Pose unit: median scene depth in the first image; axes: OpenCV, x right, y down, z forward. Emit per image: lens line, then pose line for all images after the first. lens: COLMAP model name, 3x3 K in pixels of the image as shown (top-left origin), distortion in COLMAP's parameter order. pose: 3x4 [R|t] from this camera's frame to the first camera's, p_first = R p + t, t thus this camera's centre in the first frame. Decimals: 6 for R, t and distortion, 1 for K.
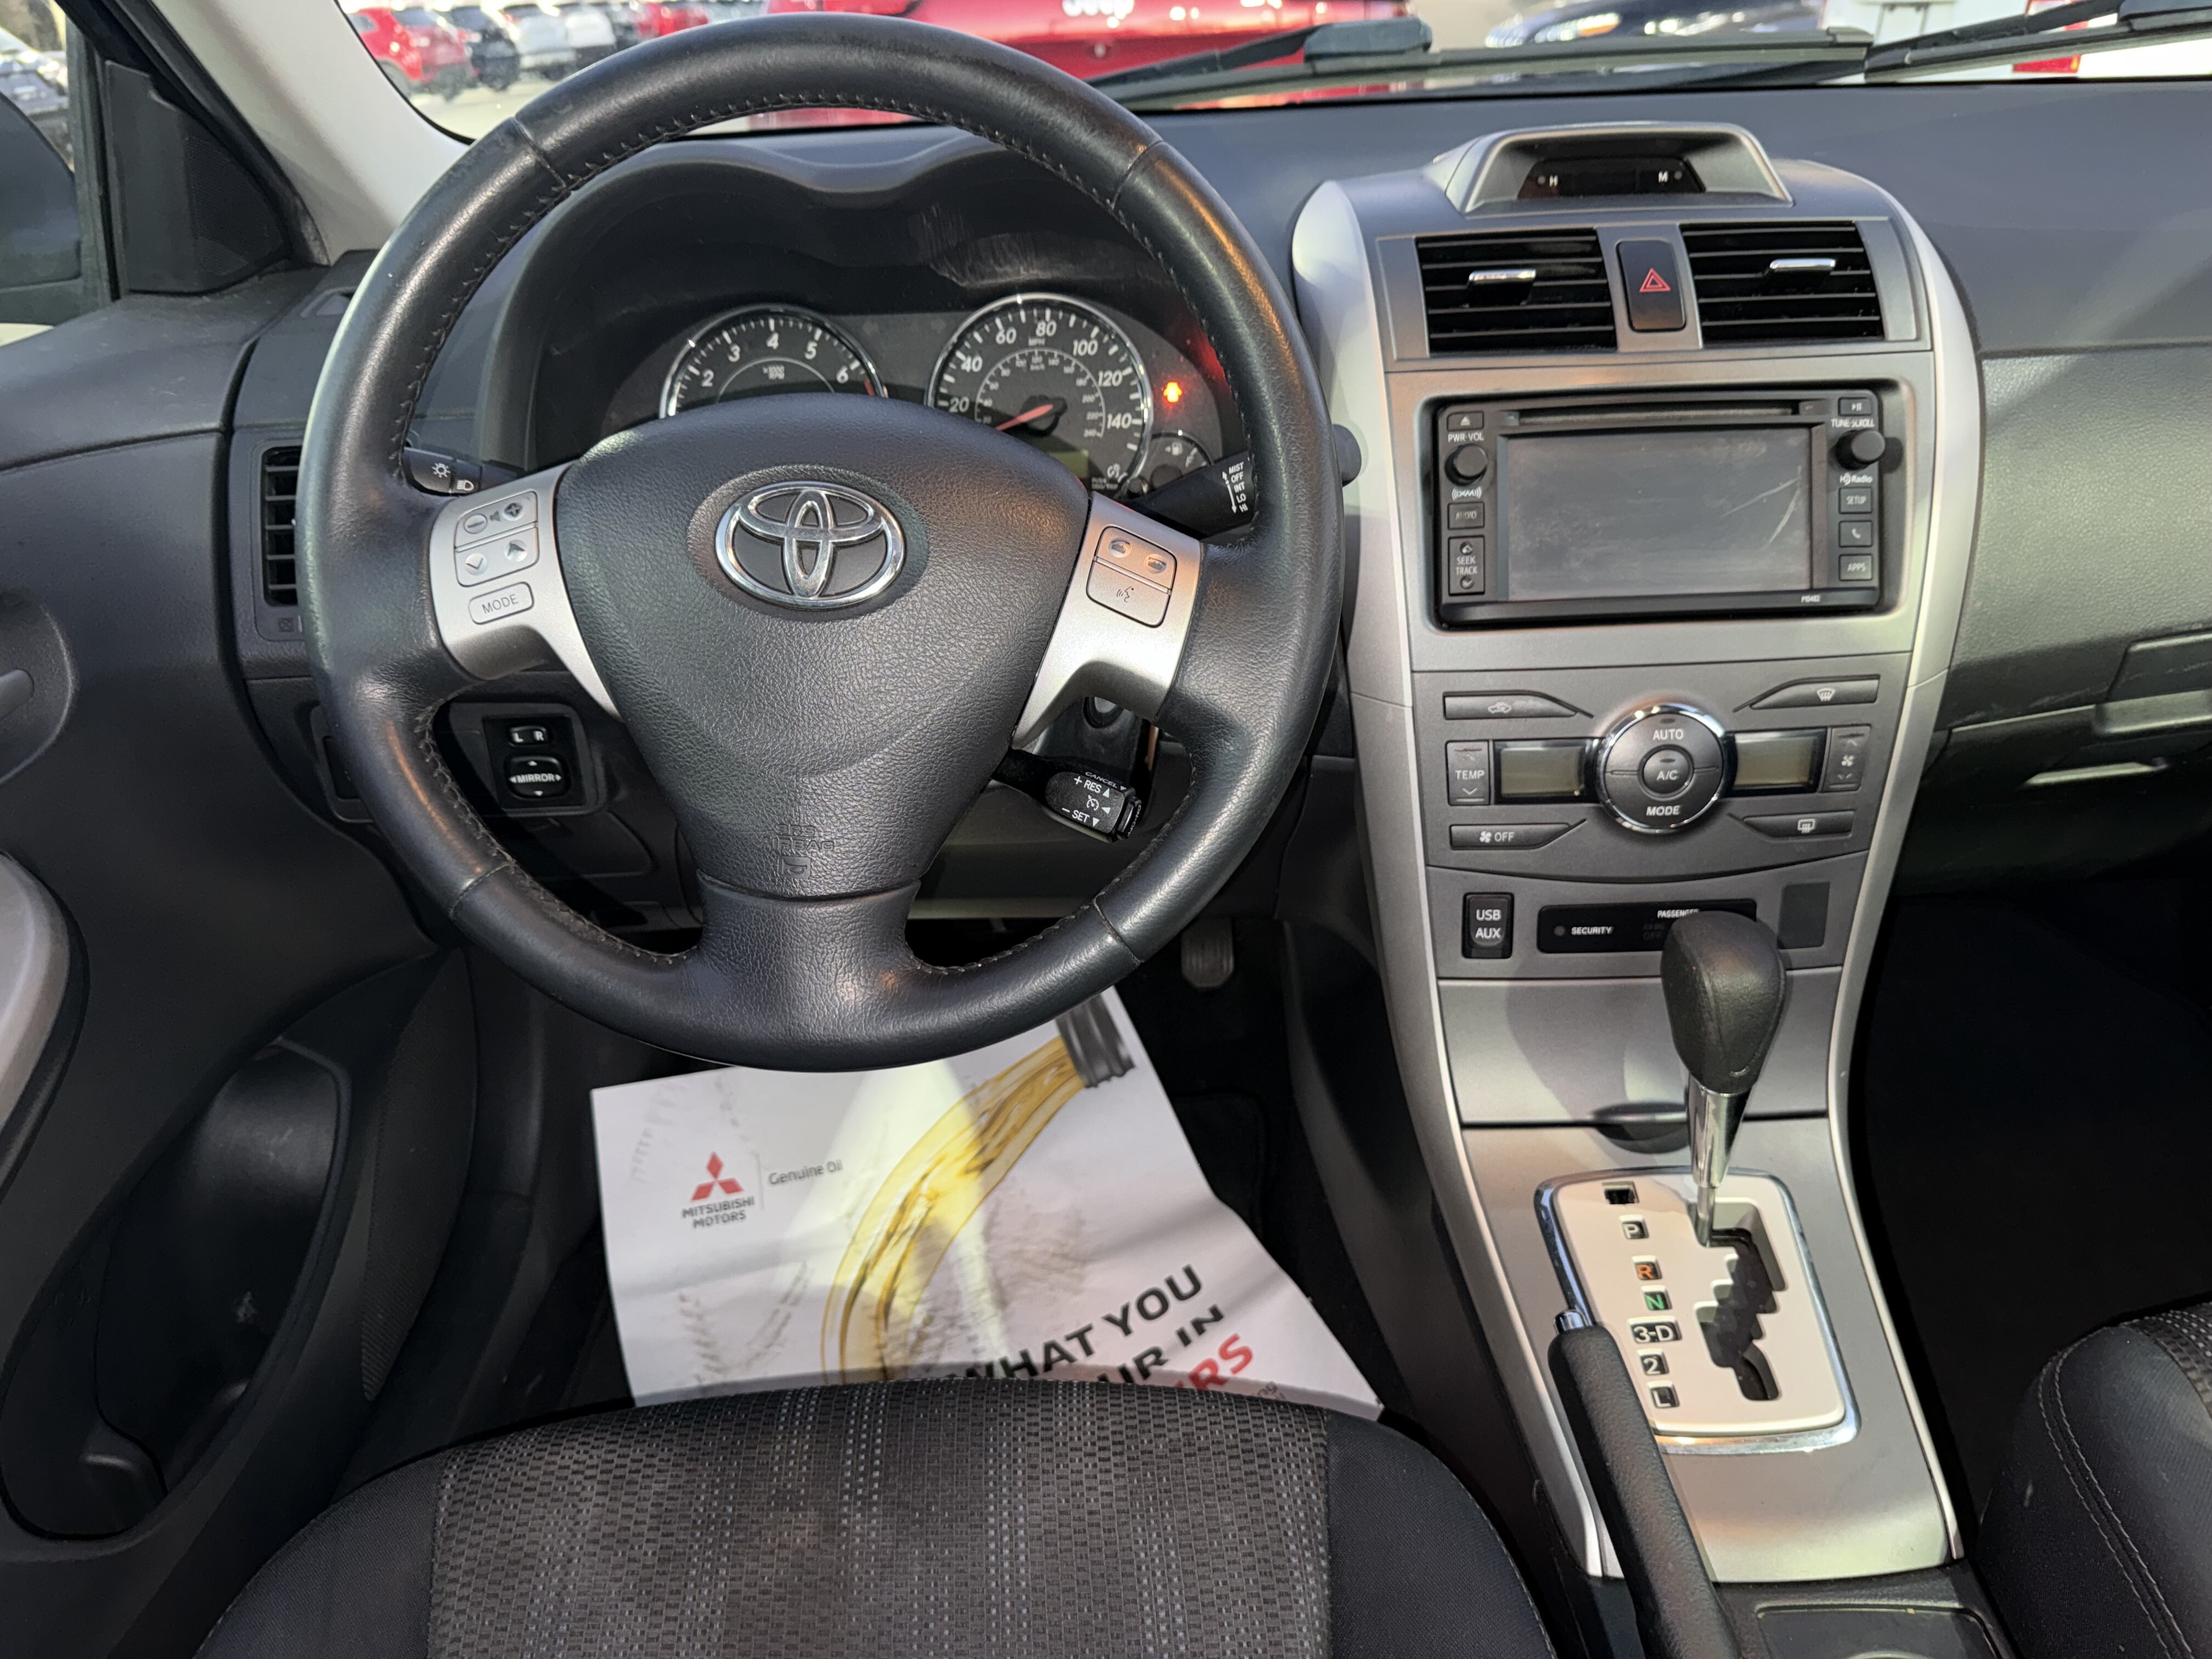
lens RADIAL K [[1587.1, 0, 1106.0], [0, 1587.1, 829.5], [0, 0, 1]] dist [0.003407, 0.000923]
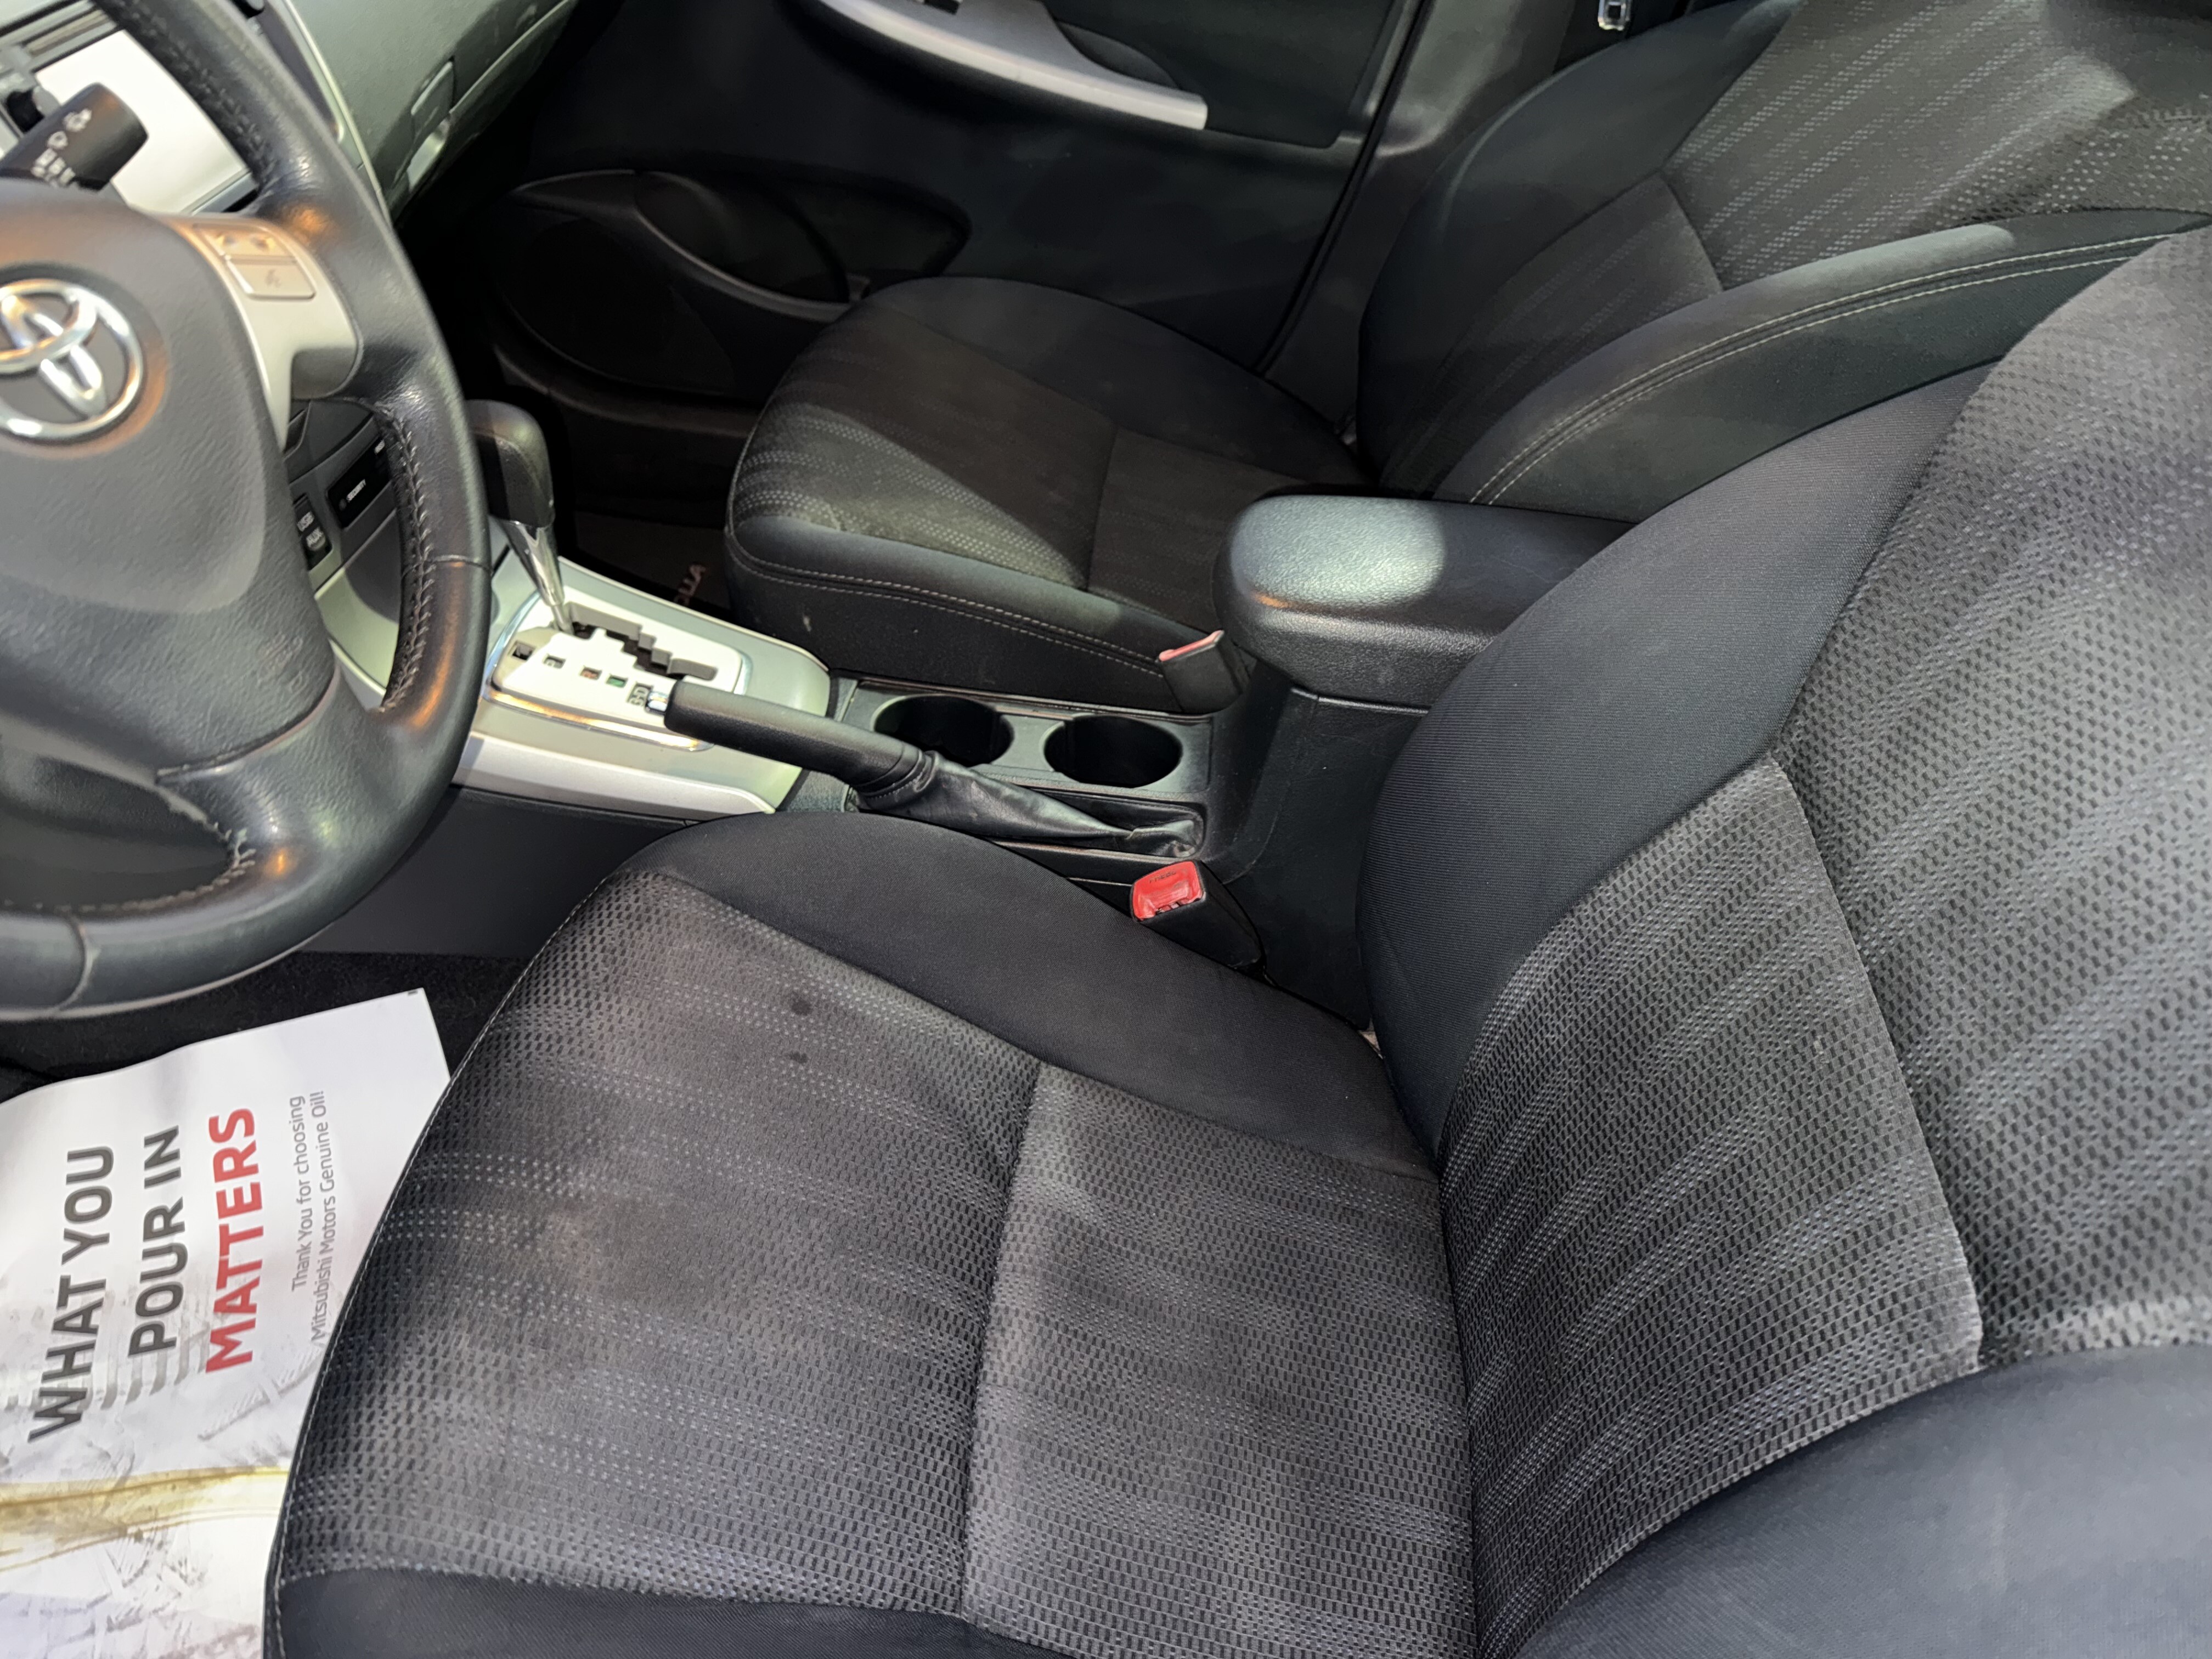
lens RADIAL K [[1528.0, 0, 1106.0], [0, 1528.0, 829.5], [0, 0, 1]] dist [-0.002418, -0.060380]
pose [[0.129310, -0.643691, 0.754281, -0.434323], [0.397030, 0.730643, 0.555454, -0.108413], [-0.908651, 0.227646, 0.350044, 0.138469]]
